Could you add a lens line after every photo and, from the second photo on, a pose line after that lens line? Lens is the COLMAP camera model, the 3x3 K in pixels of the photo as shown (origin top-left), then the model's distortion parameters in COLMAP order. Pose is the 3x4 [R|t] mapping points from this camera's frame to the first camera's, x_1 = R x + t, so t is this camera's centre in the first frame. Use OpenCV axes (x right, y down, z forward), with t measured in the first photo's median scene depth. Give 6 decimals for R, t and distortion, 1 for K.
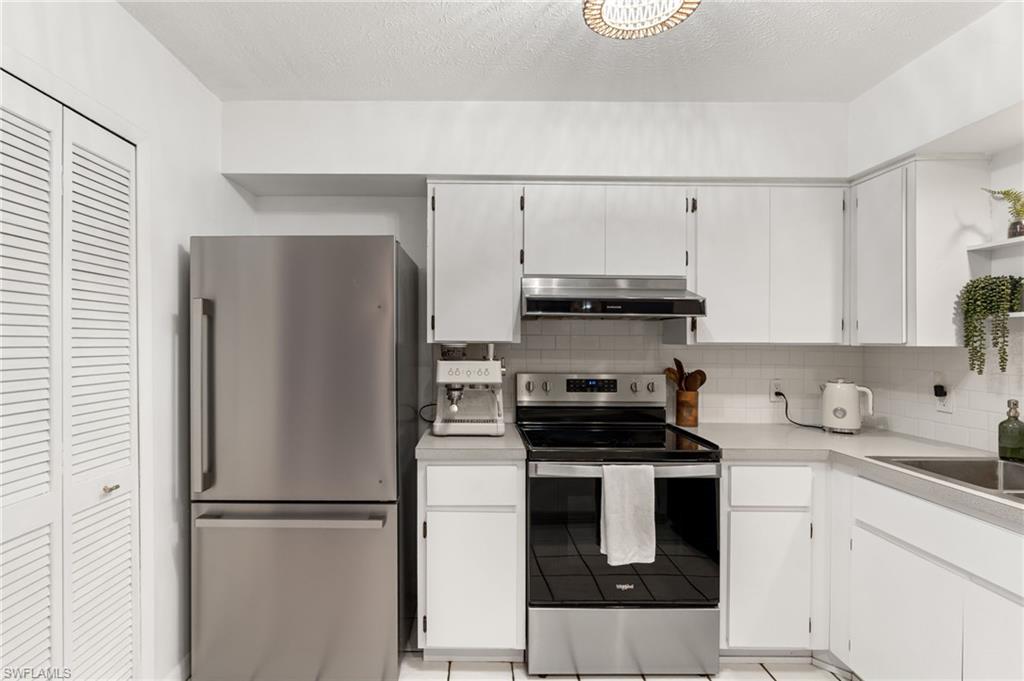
lens RADIAL K [[462.6, 0, 510.5], [0, 462.6, 342.6], [0, 0, 1]] dist [-0.016564, 0.000411]
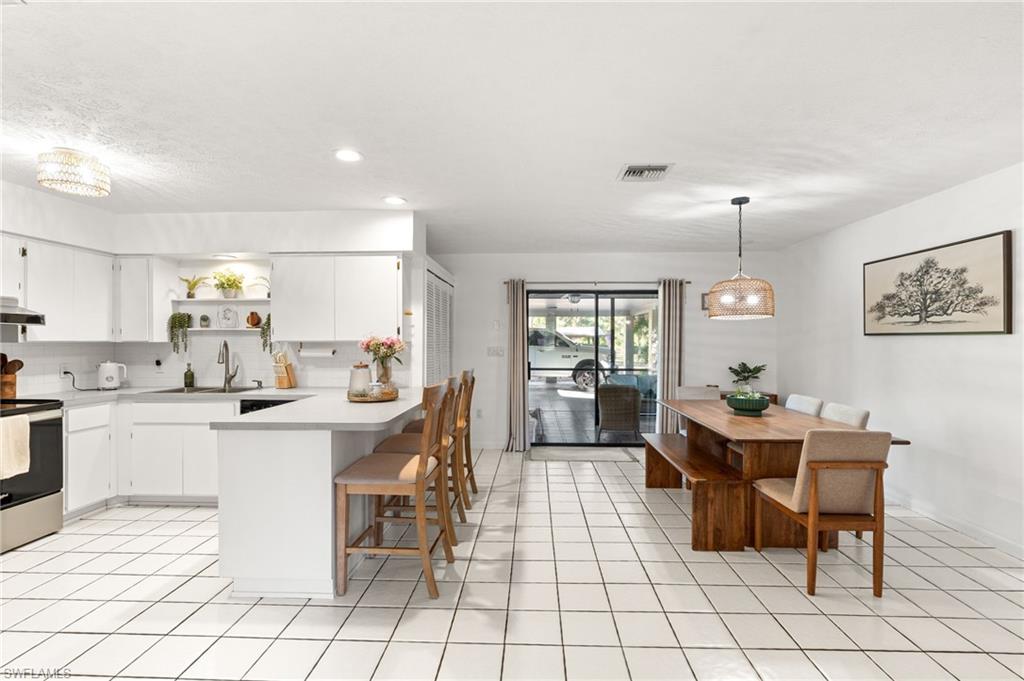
lens RADIAL K [[462.6, 0, 514.8], [0, 462.6, 339.2], [0, 0, 1]] dist [-0.016564, 0.000411]
pose [[0.033751, -0.002979, 0.999426, -1.226886], [0.002811, 0.999992, 0.002886, -0.007554], [-0.999426, 0.002712, 0.033760, -0.797824]]
